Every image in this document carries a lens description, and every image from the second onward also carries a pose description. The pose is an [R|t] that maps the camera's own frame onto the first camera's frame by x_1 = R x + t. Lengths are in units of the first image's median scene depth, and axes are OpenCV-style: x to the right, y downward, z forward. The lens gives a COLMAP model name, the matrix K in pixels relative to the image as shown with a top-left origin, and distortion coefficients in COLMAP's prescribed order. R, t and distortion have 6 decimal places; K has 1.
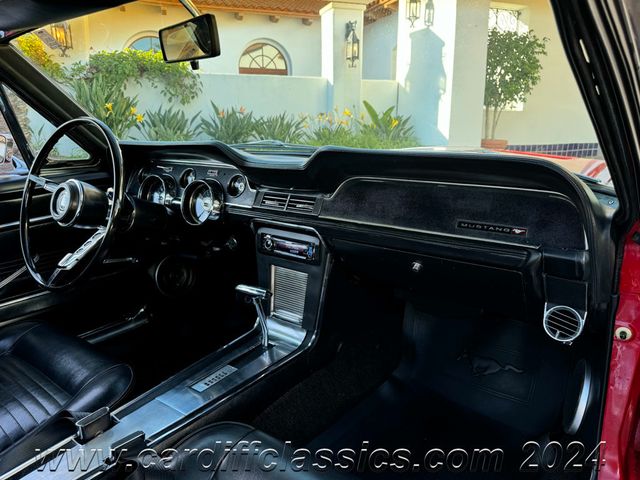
lens RADIAL K [[460.4, 0, 320.0], [0, 460.4, 240.0], [0, 0, 1]] dist [0.007696, 0.001564]
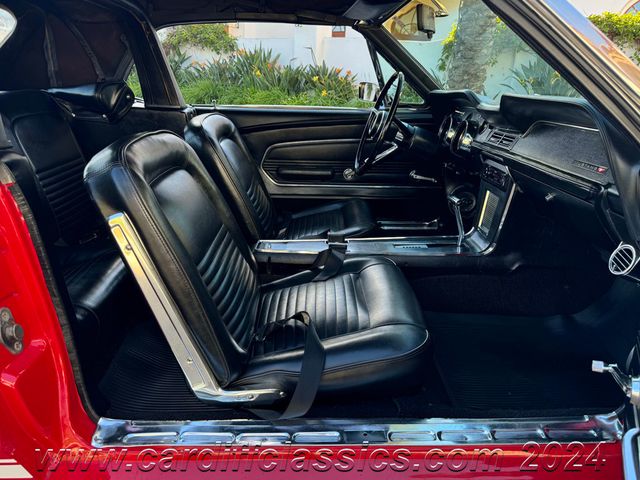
lens RADIAL K [[460.4, 0, 320.0], [0, 460.4, 240.0], [0, 0, 1]] dist [0.007696, 0.001564]
pose [[0.603801, 0.283577, -0.744989, 0.620611], [-0.237586, 0.956127, 0.171387, 0.080439], [0.760906, 0.073515, 0.644684, -0.189620]]
